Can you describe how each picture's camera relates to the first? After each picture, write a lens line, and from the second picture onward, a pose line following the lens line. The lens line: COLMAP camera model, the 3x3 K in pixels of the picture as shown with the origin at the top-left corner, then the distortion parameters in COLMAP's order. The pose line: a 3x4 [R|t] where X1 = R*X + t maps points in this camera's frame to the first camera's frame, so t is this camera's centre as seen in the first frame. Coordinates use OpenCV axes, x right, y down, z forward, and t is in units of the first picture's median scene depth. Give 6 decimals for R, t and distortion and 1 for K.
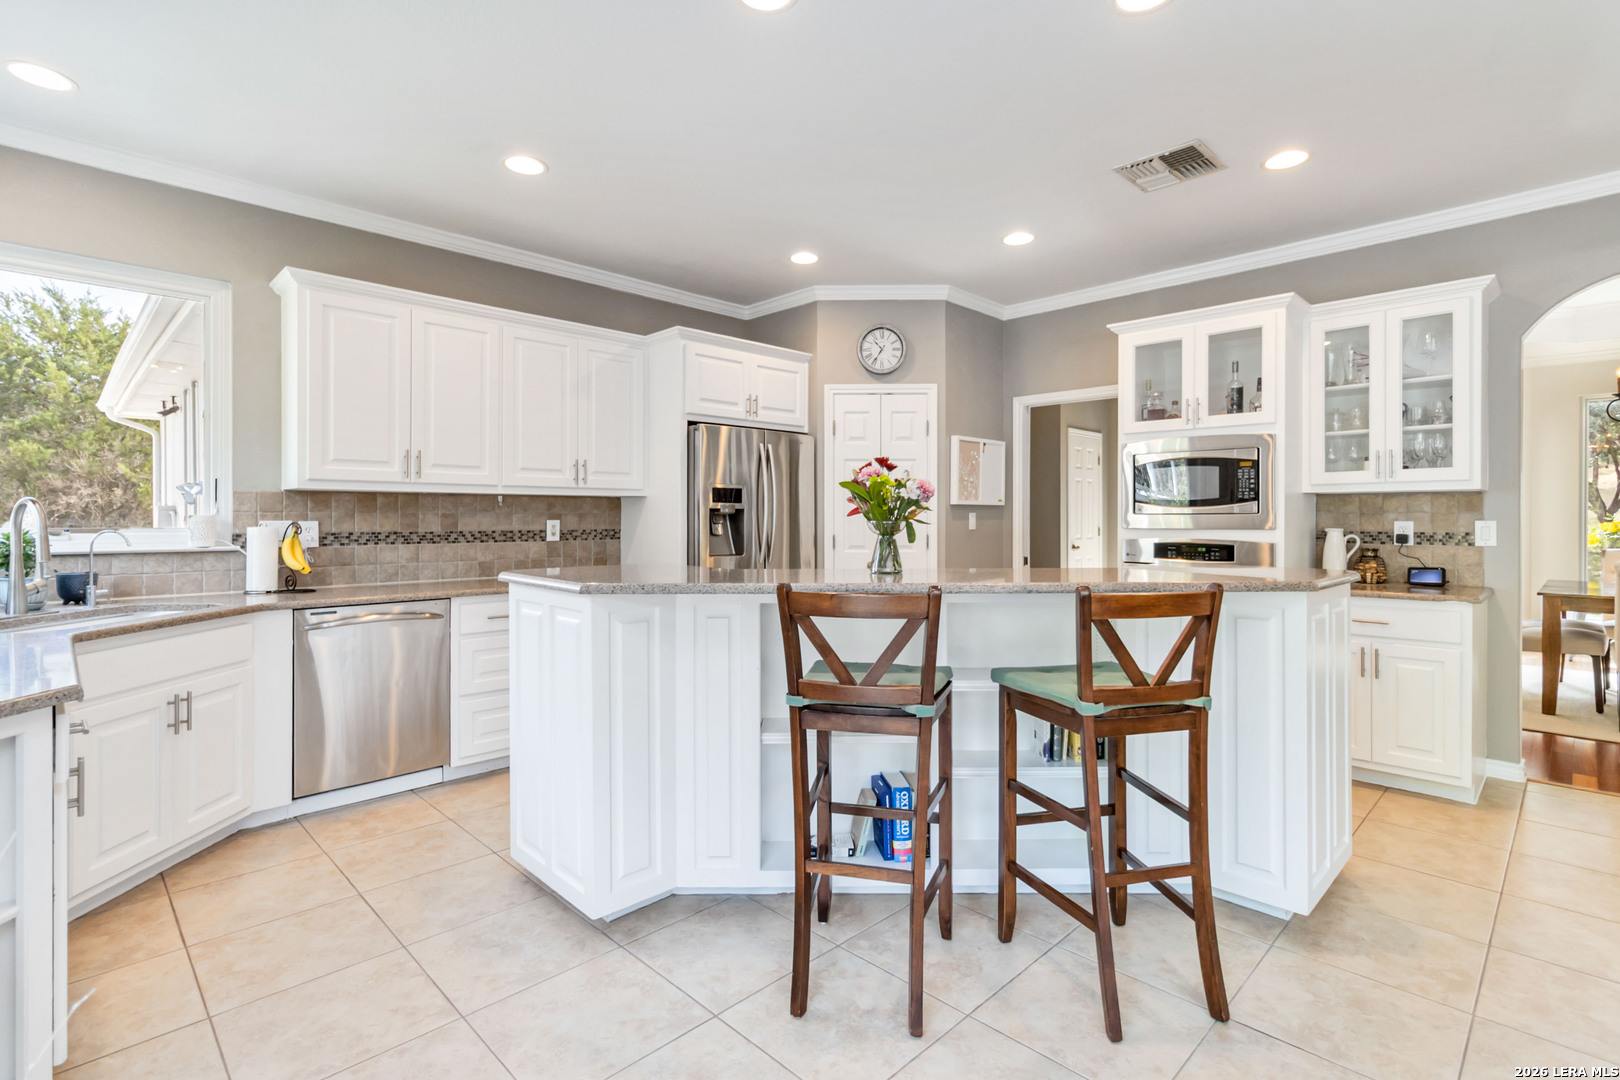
lens RADIAL K [[770.0, 0, 816.6], [0, 770.0, 518.0], [0, 0, 1]] dist [0.001193, 0.000182]
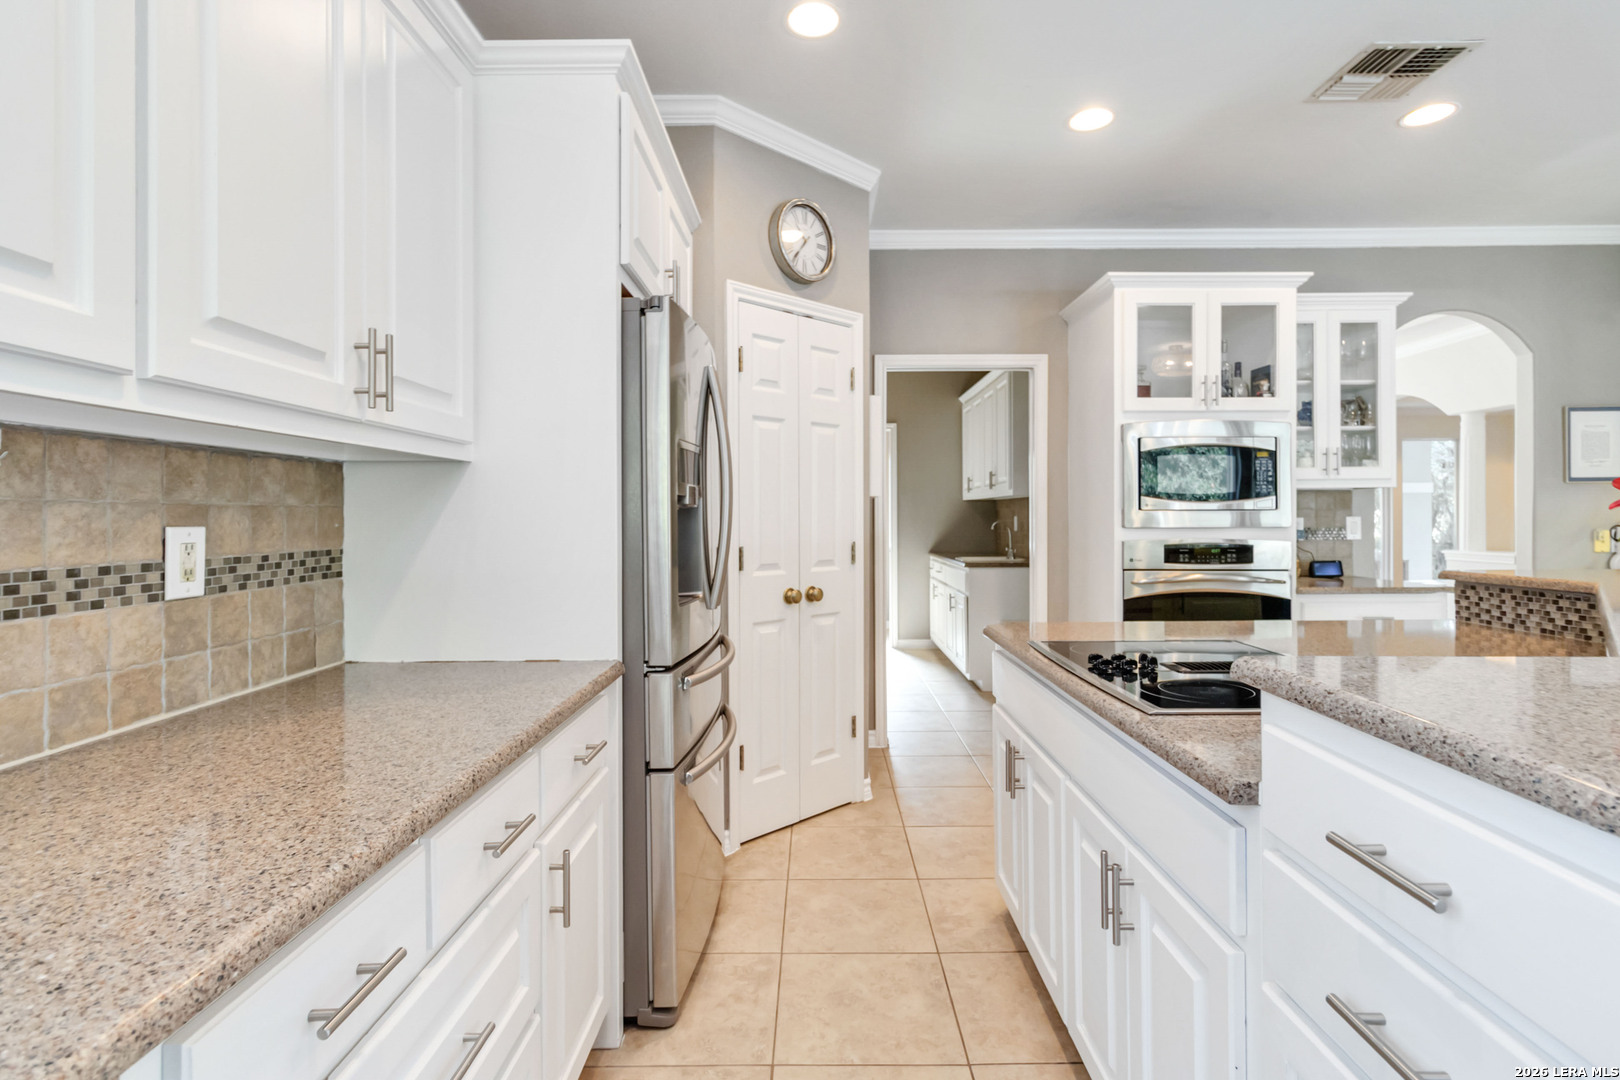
lens RADIAL K [[770.0, 0, 816.6], [0, 770.0, 518.0], [0, 0, 1]] dist [0.001193, 0.000182]
pose [[0.709604, -0.004494, 0.704587, -0.430132], [0.005347, 0.999985, 0.000992, 0.000199], [-0.704581, 0.003064, 0.709617, 0.703820]]
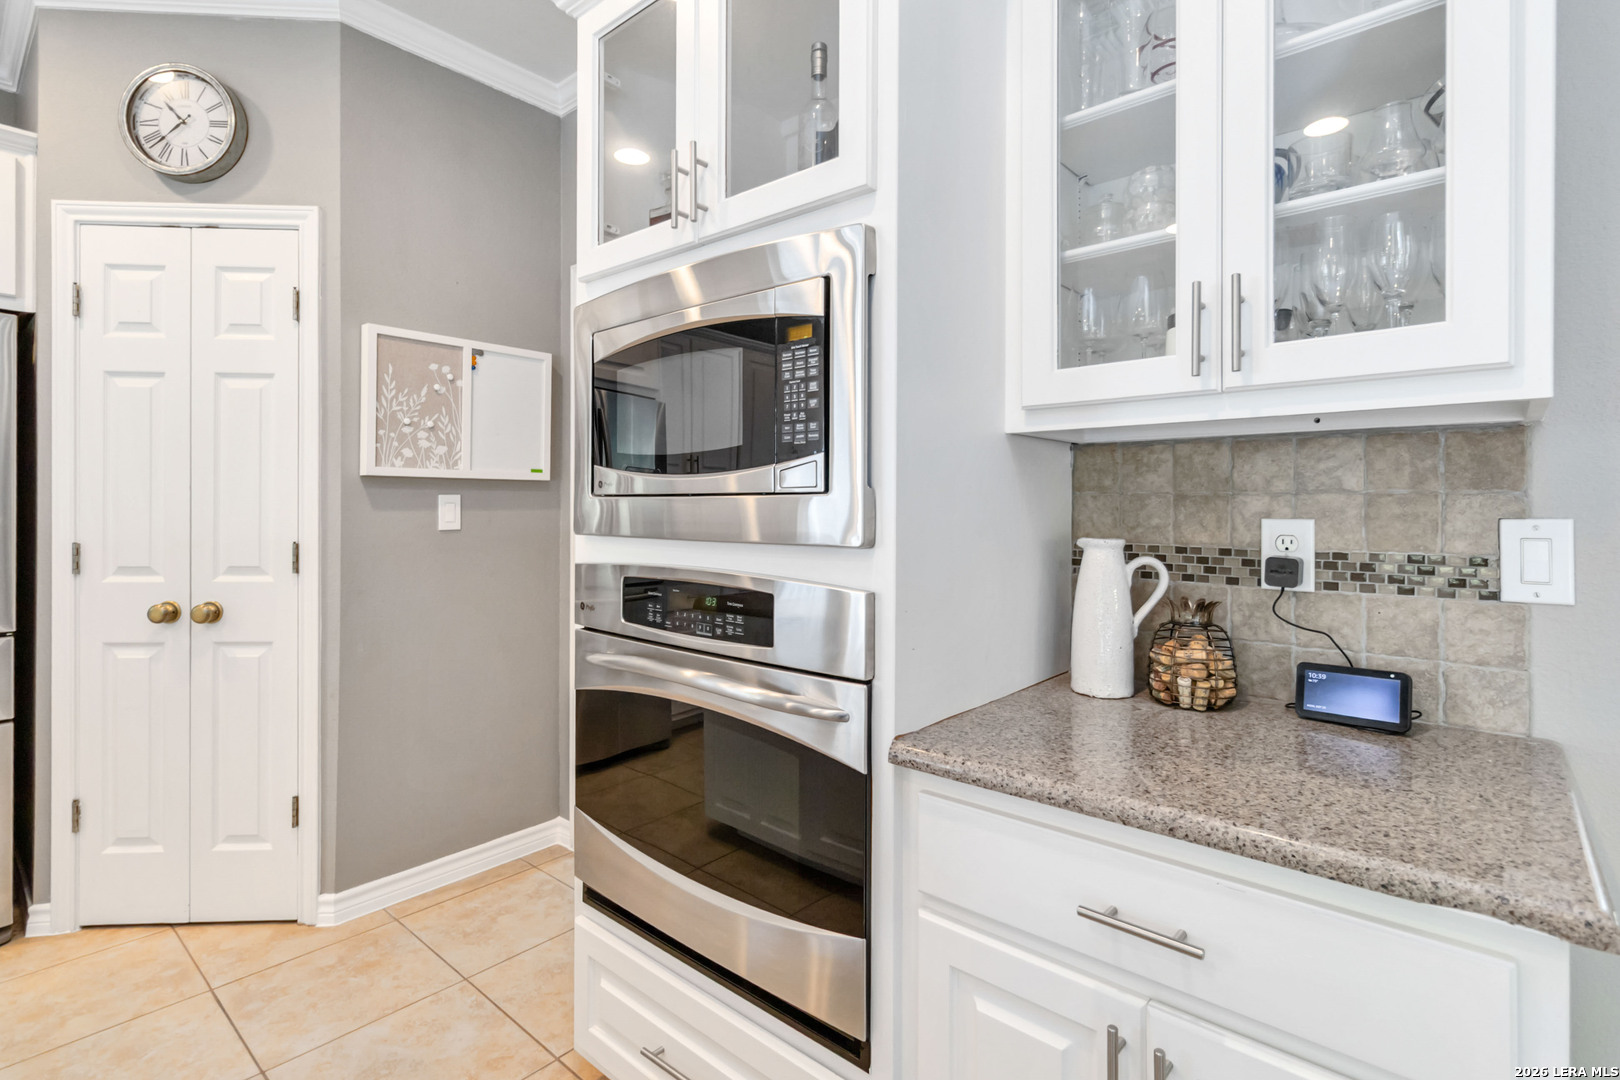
lens RADIAL K [[776.1, 0, 819.0], [0, 776.1, 504.1], [0, 0, 1]] dist [0.000139, 0.000359]
pose [[0.997234, 0.003549, 0.074247, 0.523211], [-0.003380, 0.999991, -0.002402, -0.000847], [-0.074255, 0.002144, 0.997237, 0.665064]]
